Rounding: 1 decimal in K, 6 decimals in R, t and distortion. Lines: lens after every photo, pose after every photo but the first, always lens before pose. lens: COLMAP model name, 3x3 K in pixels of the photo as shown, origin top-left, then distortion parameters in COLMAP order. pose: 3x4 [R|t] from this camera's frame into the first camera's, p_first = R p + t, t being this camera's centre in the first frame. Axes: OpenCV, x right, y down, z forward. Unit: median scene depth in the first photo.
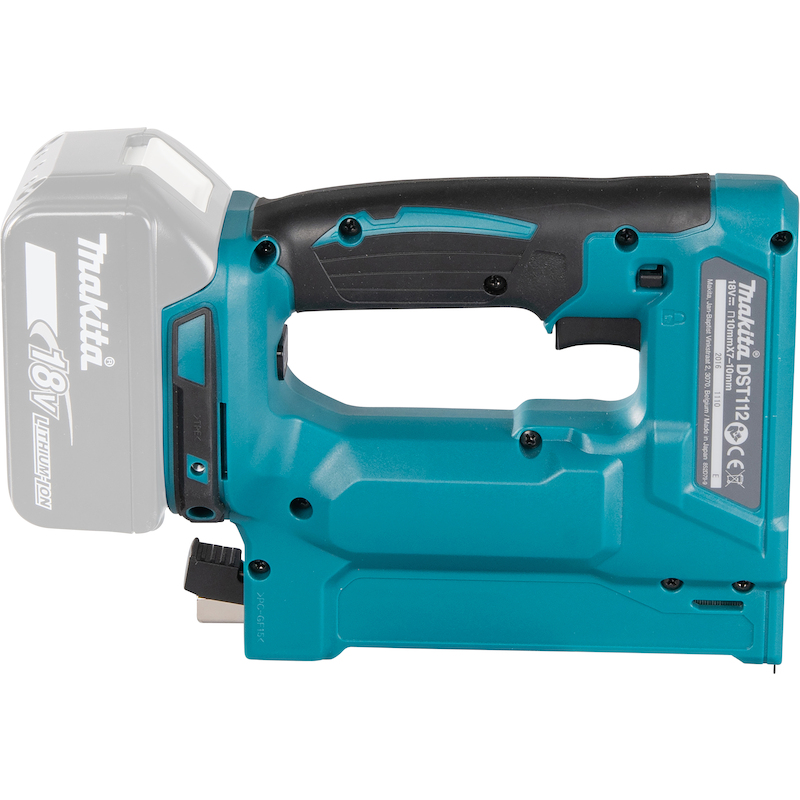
lens RADIAL K [[4863.5, 0, 399.4], [0, 4863.5, 334.6], [0, 0, 1]] dist [1.798285, -238.252194]
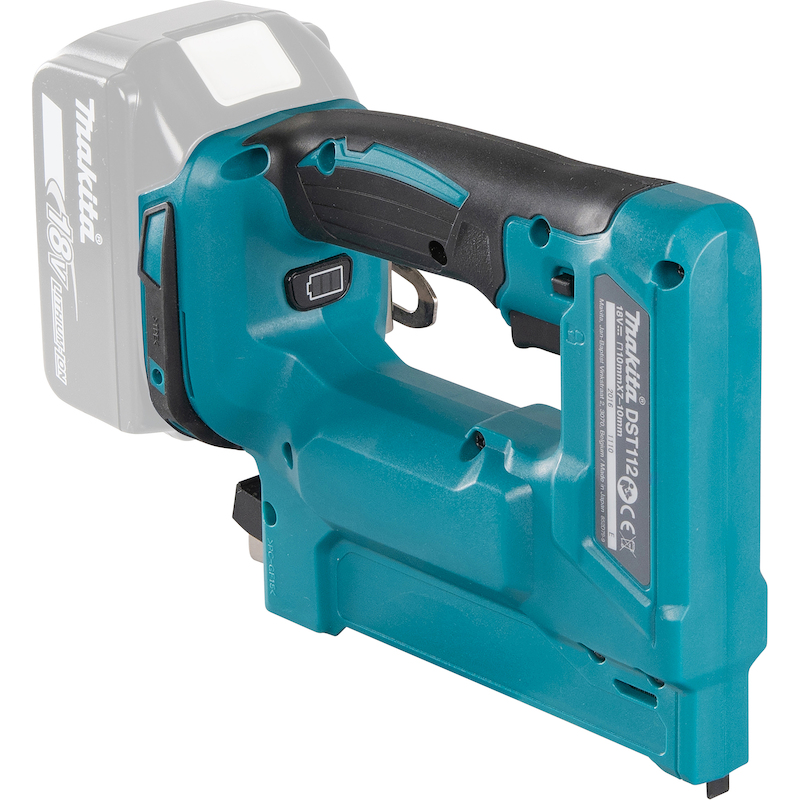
lens RADIAL K [[4863.5, 0, 399.4], [0, 4863.5, 334.6], [0, 0, 1]] dist [1.798285, -238.252194]
pose [[0.700933, 0.228140, -0.675756, 0.609979], [-0.232525, 0.968791, 0.085883, -0.069588], [0.674259, 0.096932, 0.732106, 0.355459]]
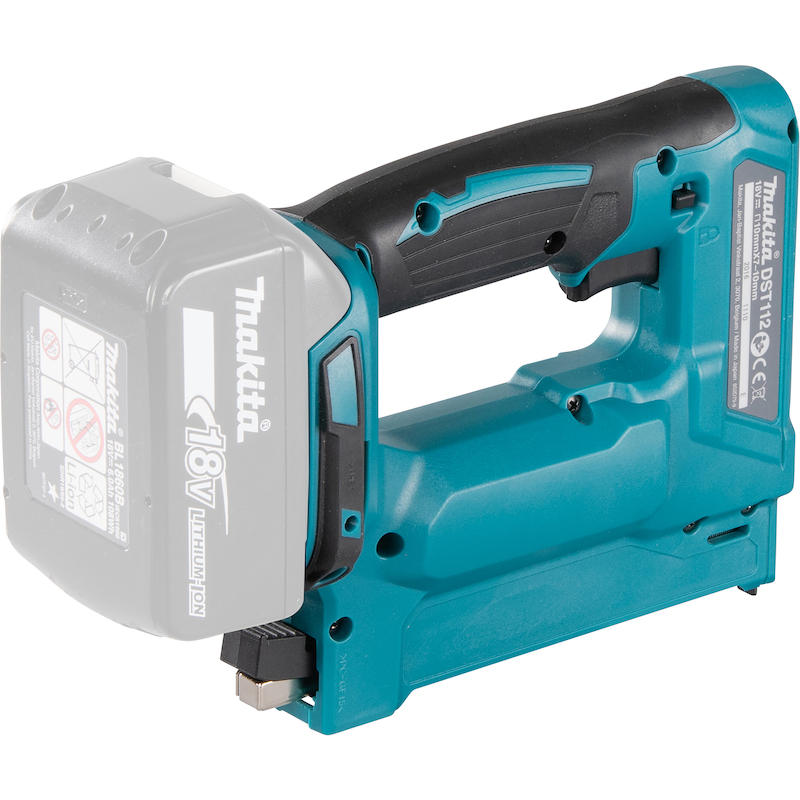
lens RADIAL K [[4863.5, 0, 399.4], [0, 4863.5, 334.6], [0, 0, 1]] dist [1.798285, -238.252194]
pose [[0.765213, -0.228433, 0.601886, -0.547398], [0.223131, 0.971086, 0.084876, -0.076442], [-0.603872, 0.069351, 0.794059, 0.304488]]
